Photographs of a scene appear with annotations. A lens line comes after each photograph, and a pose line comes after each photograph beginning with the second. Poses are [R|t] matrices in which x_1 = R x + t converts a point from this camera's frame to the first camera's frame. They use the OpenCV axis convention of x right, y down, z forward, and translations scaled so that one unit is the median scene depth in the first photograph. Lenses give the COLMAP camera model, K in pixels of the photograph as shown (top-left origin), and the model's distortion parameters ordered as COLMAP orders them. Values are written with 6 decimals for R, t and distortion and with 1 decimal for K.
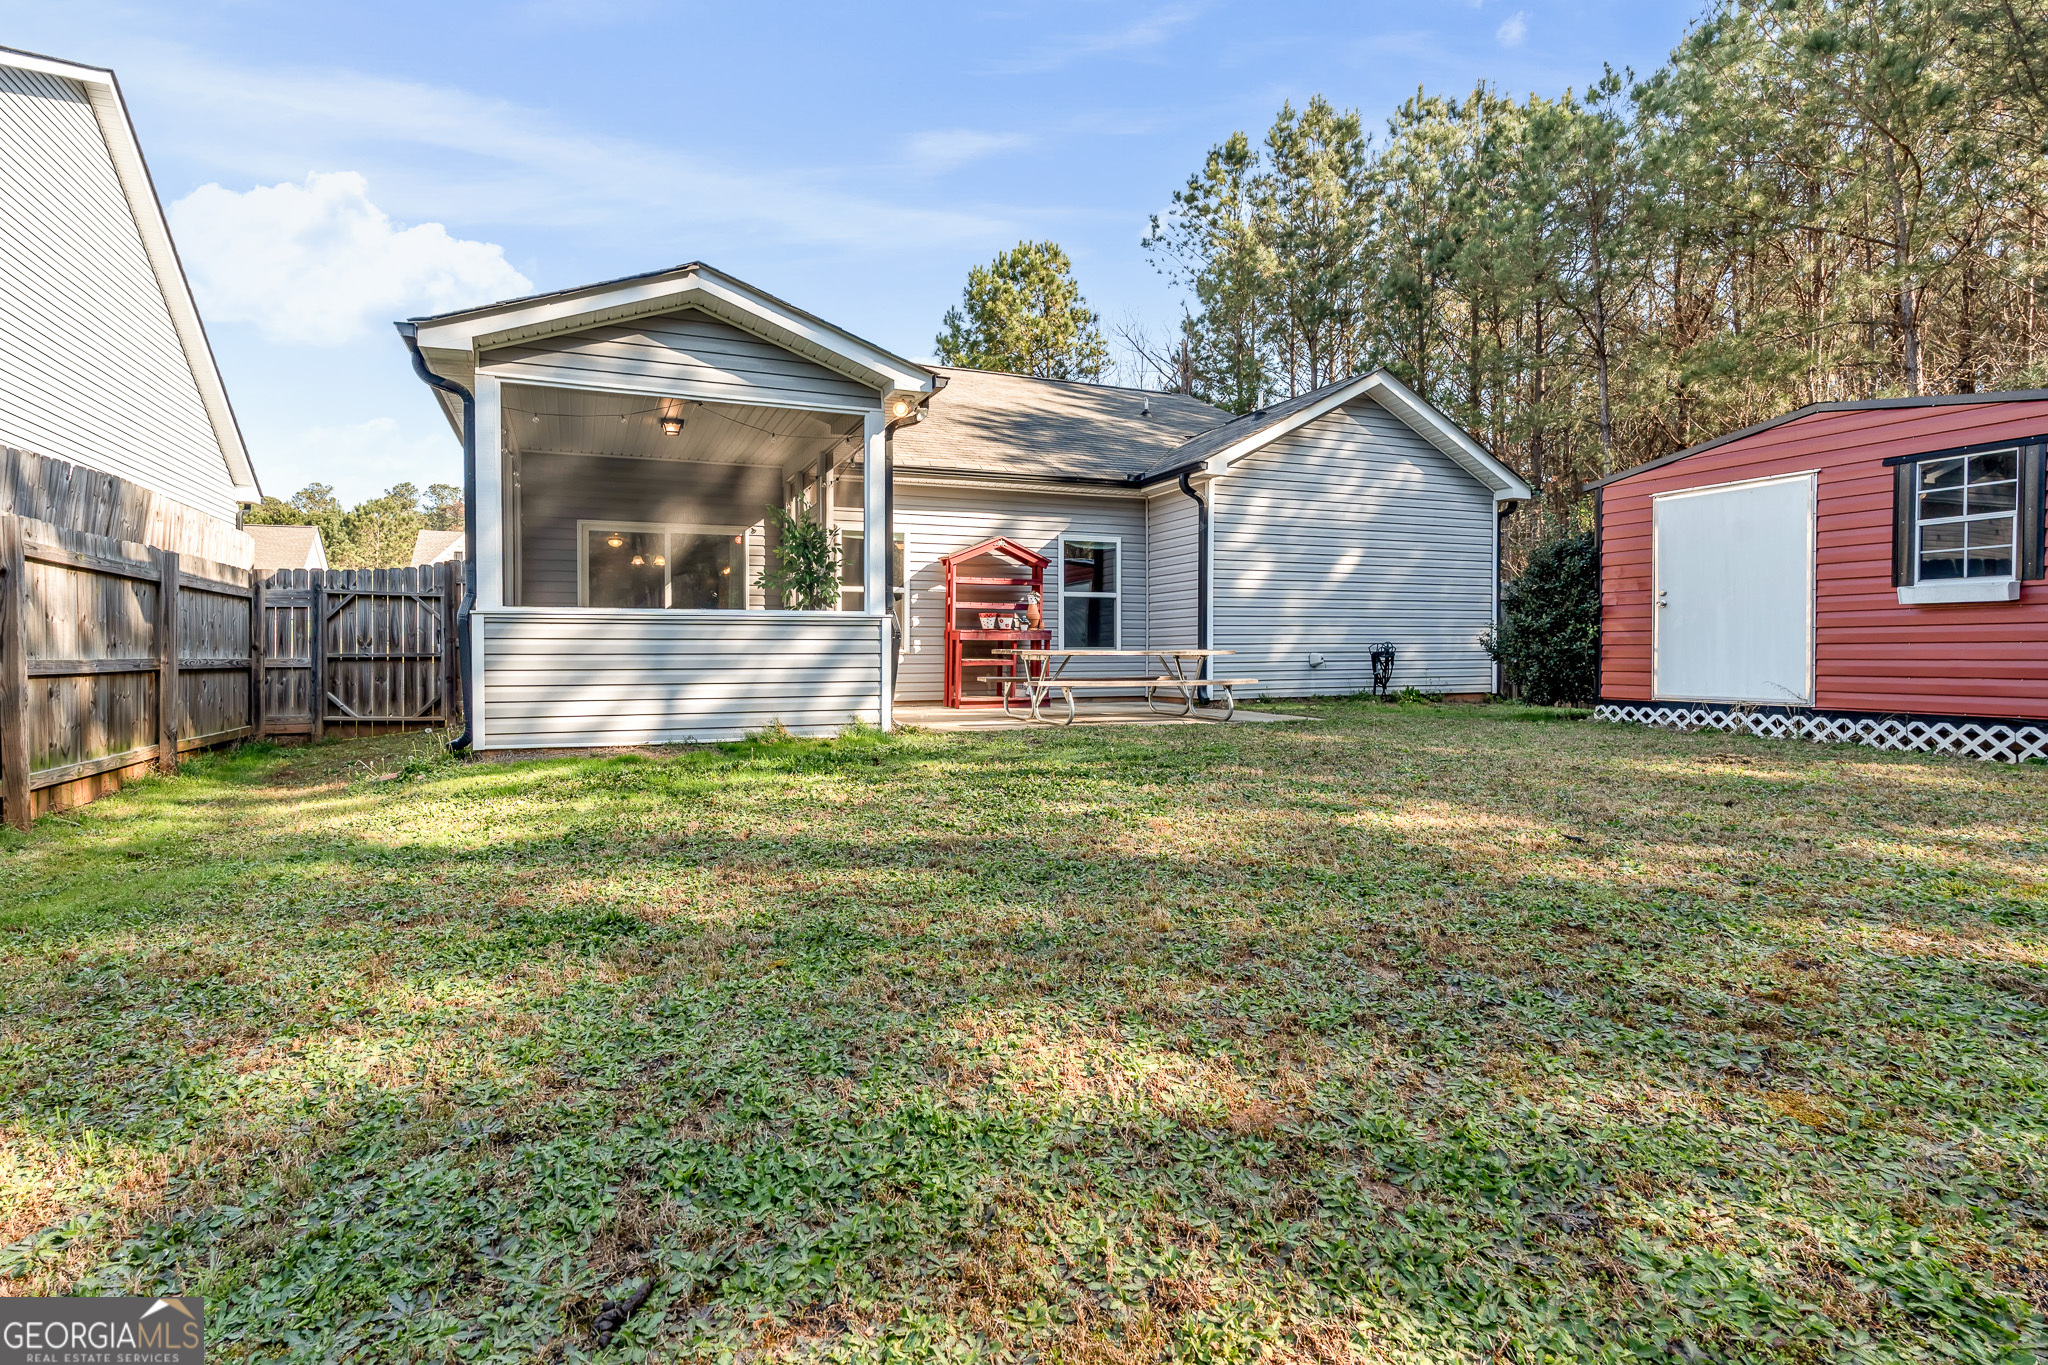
lens RADIAL K [[968.5, 0, 945.8], [0, 968.5, 680.7], [0, 0, 1]] dist [-0.001565, -0.001171]
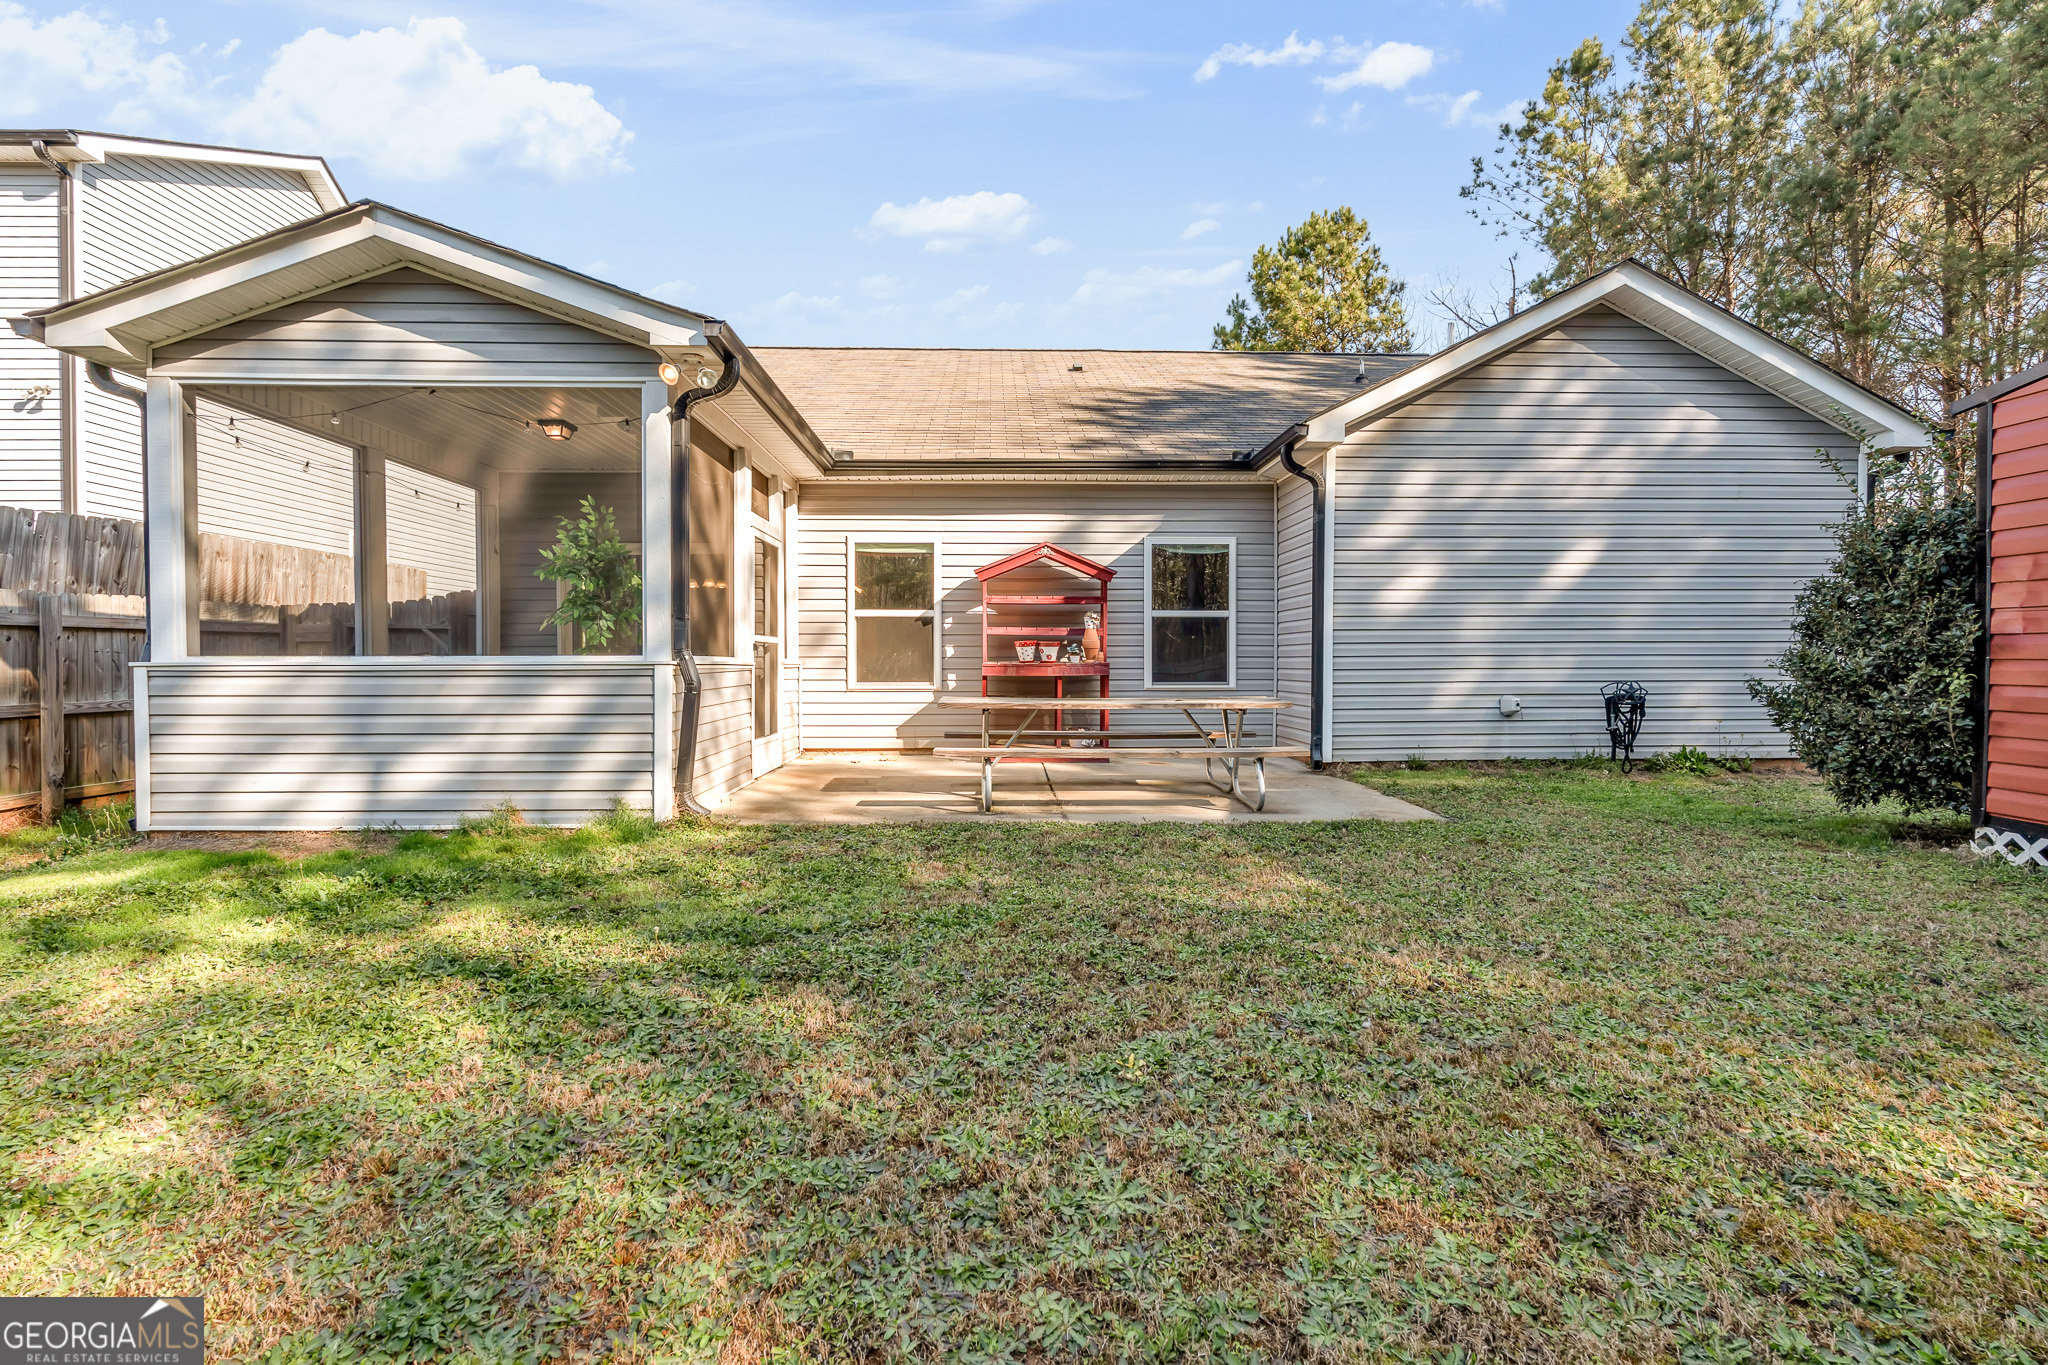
lens RADIAL K [[902.7, 0, 1024.0], [0, 902.7, 682.5], [0, 0, 1]] dist [-0.001429, -0.000475]
pose [[0.944835, 0.011232, -0.327355, 0.283174], [-0.010461, 0.999937, 0.004116, -0.039342], [0.327380, -0.000465, 0.944893, 0.307869]]
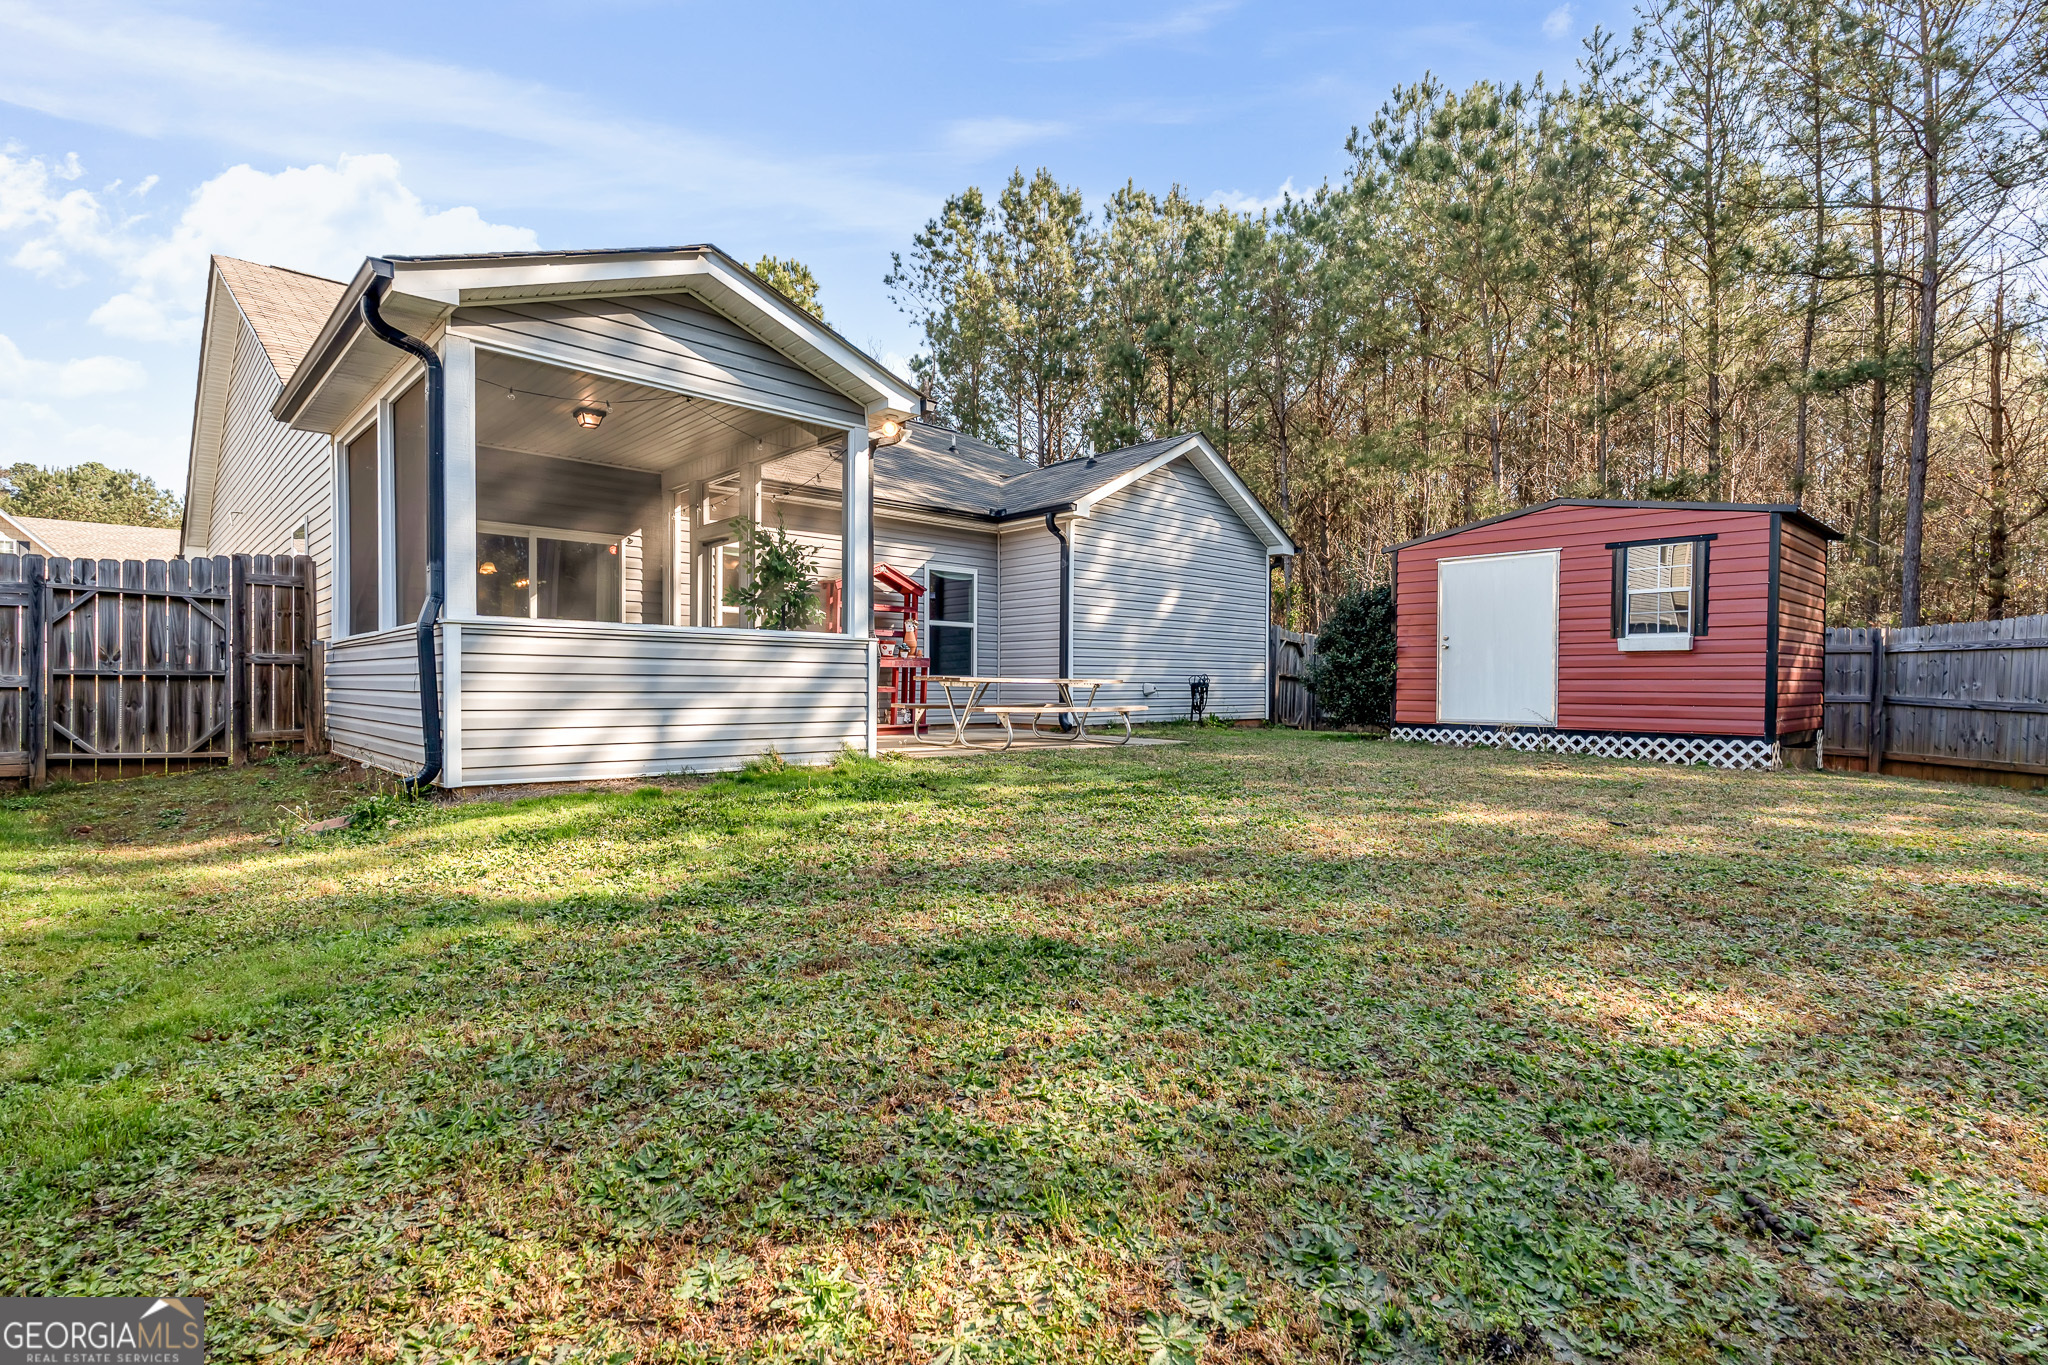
lens RADIAL K [[978.1, 0, 986.3], [0, 978.1, 711.9], [0, 0, 1]] dist [-0.006084, 0.000094]
pose [[0.928418, -0.000081, 0.371538, -0.218197], [-0.000079, 1.000000, 0.000417, 0.003923], [-0.371538, -0.000416, 0.928418, 0.031518]]
